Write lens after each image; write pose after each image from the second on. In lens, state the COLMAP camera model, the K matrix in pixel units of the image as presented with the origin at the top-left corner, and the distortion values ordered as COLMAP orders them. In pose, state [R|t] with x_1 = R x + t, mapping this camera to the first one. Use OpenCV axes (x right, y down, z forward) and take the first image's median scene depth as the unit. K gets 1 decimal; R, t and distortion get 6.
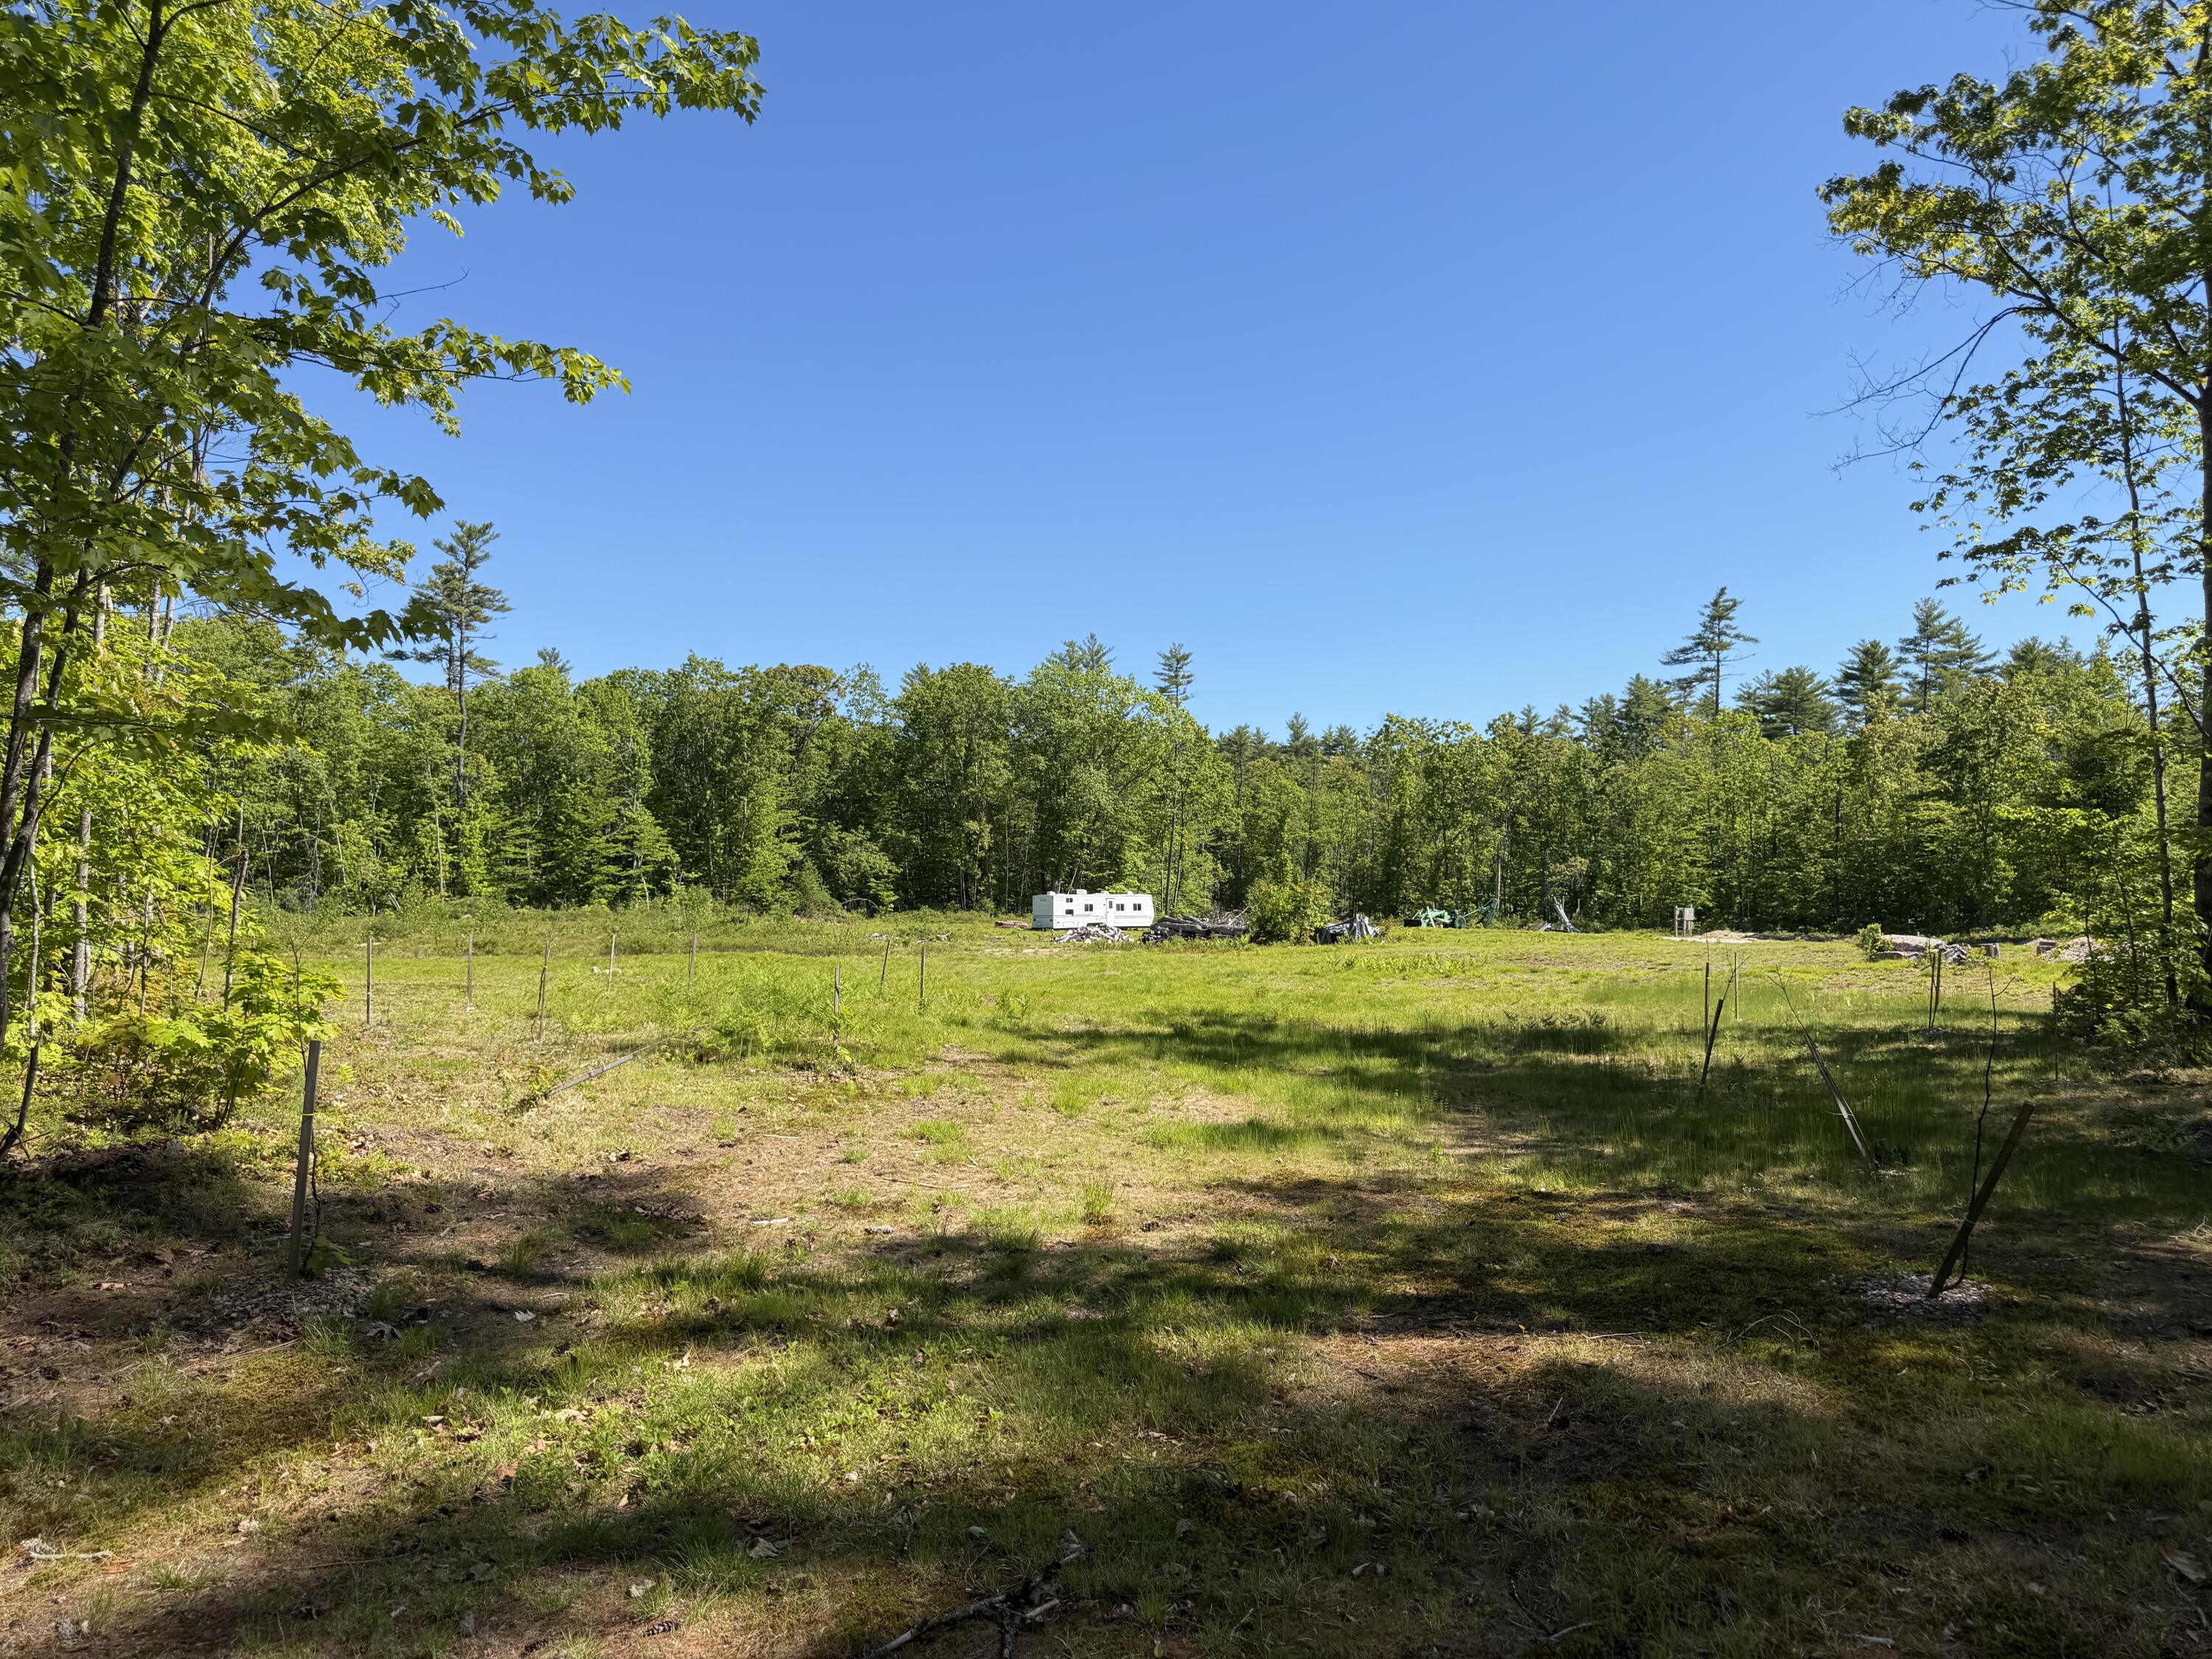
lens RADIAL K [[1561.2, 0, 1122.5], [0, 1561.2, 844.7], [0, 0, 1]] dist [0.045996, -0.052257]
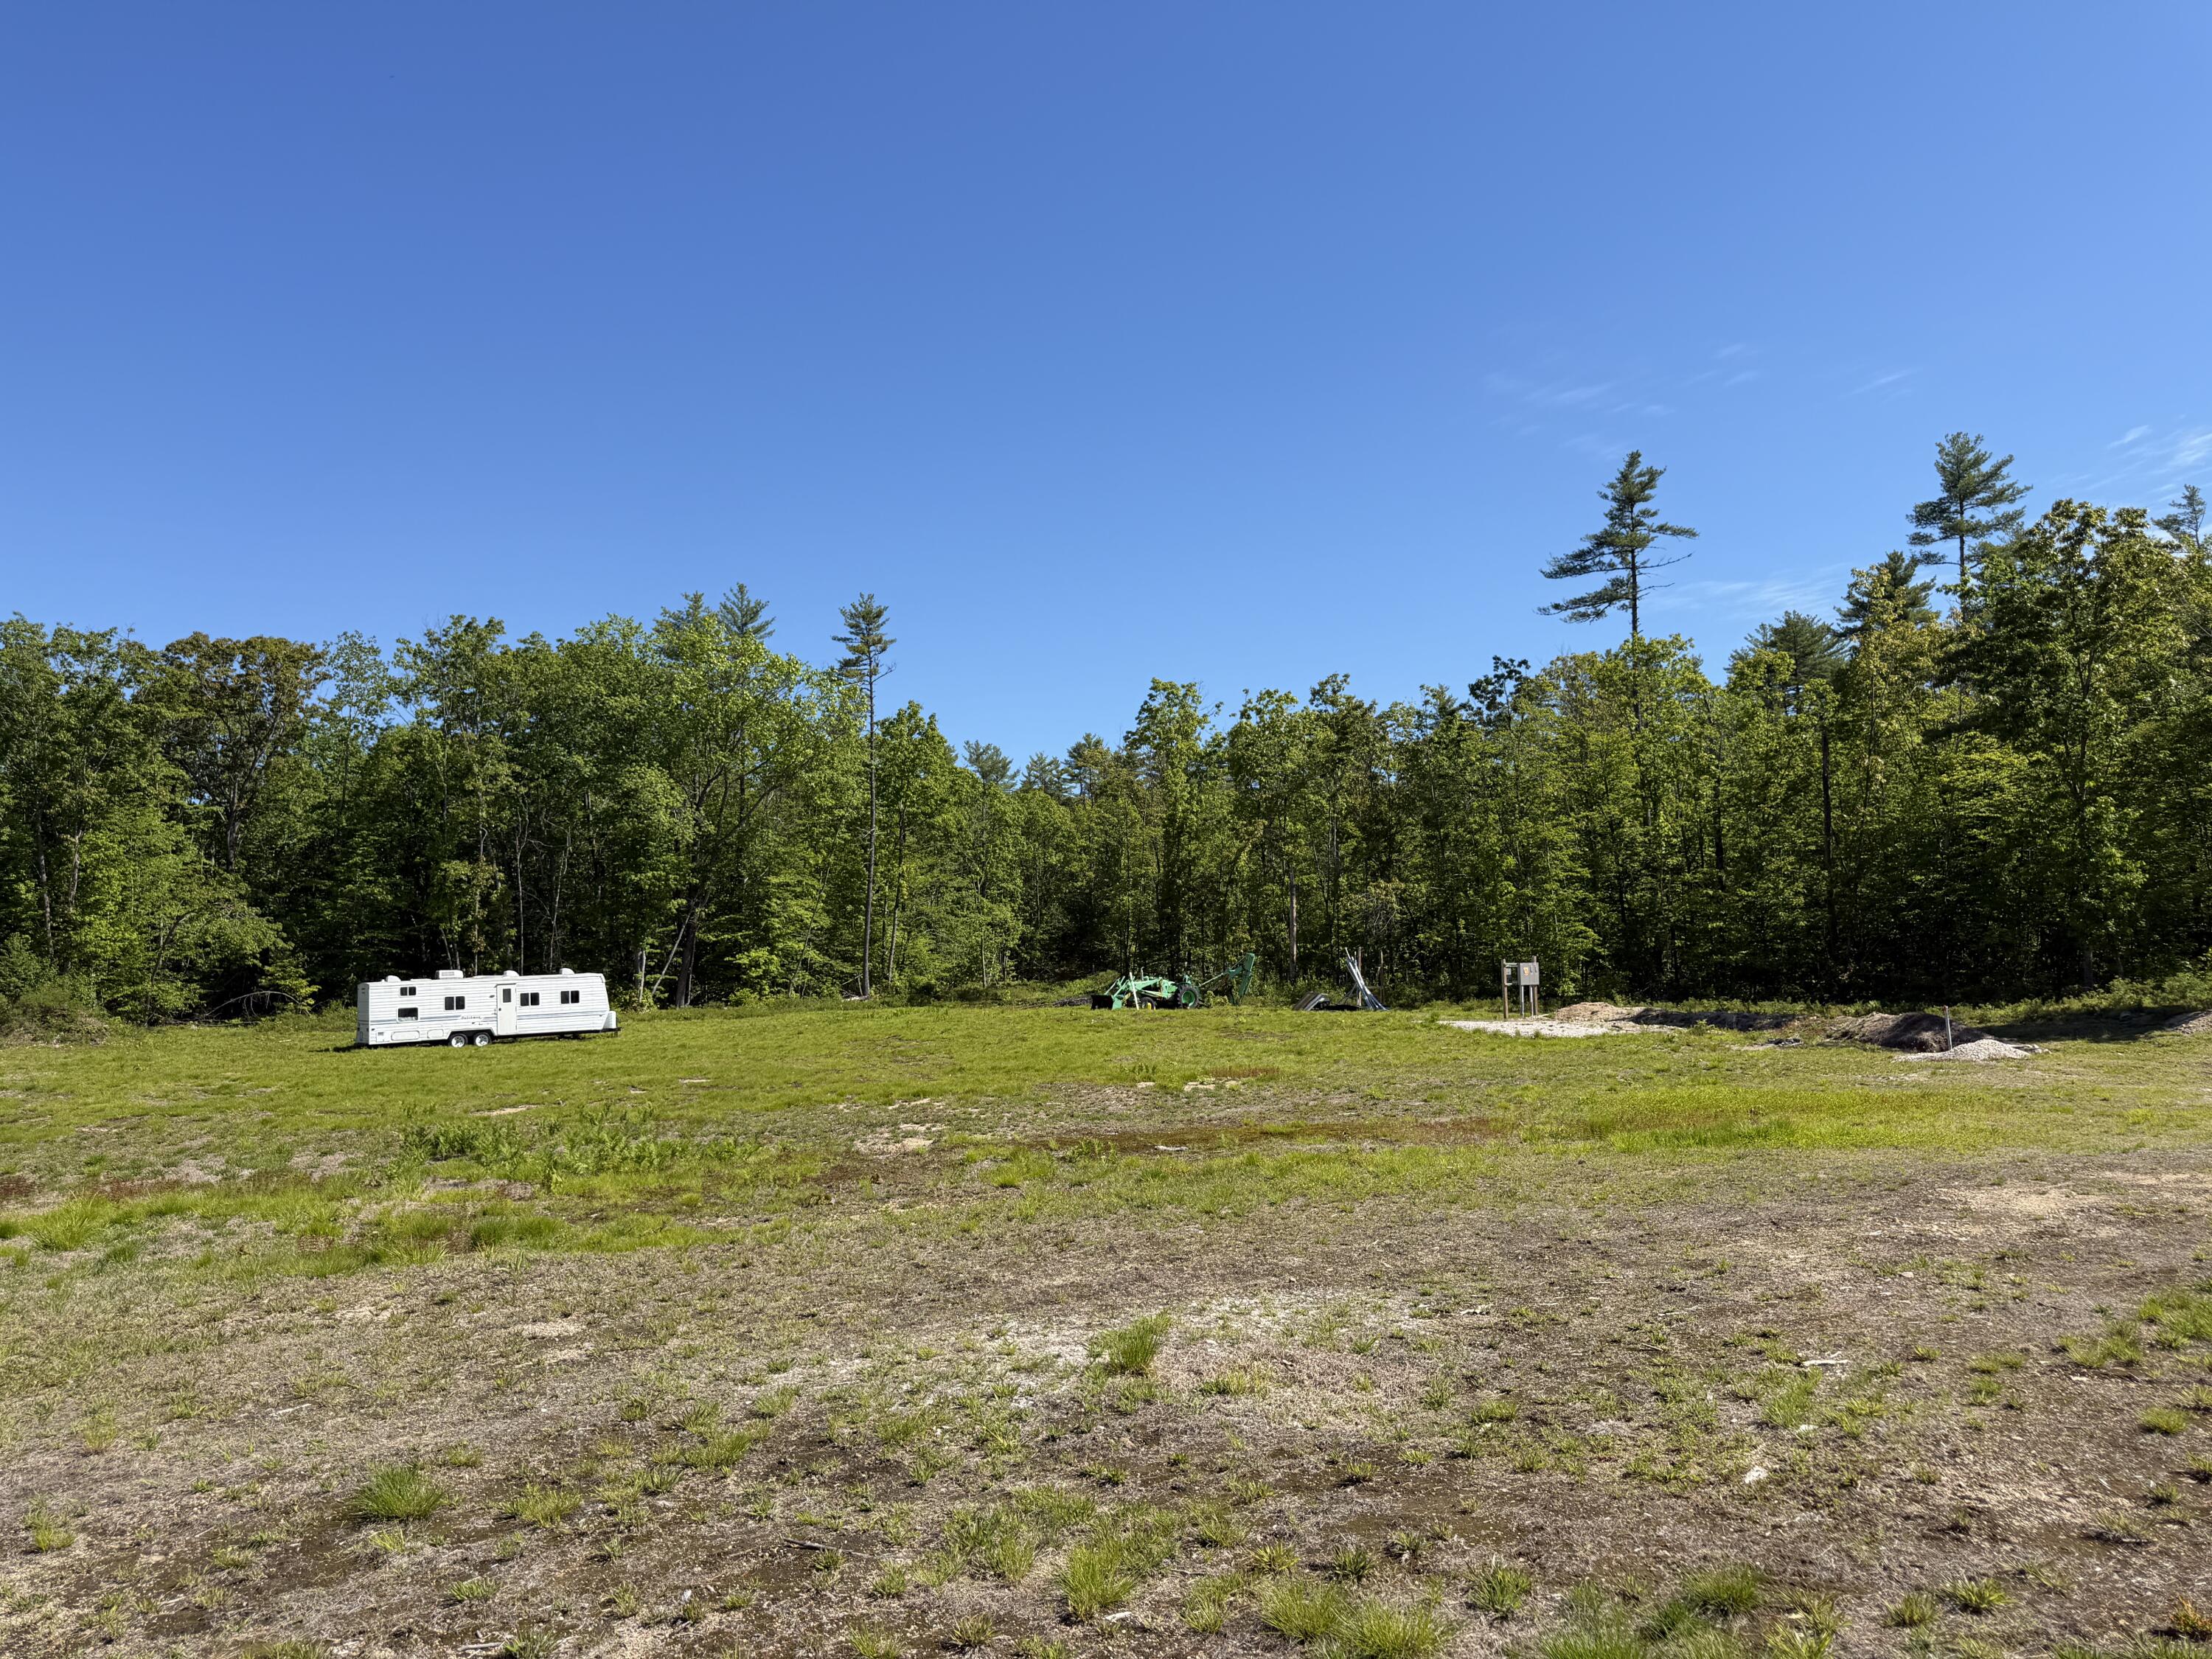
lens RADIAL K [[1561.2, 0, 1123.7], [0, 1561.2, 851.8], [0, 0, 1]] dist [0.045996, -0.052257]
pose [[0.998428, -0.040532, -0.038710, 0.219616], [0.039284, 0.998701, -0.032454, 0.012771], [0.039975, 0.030882, 0.998723, 0.407801]]
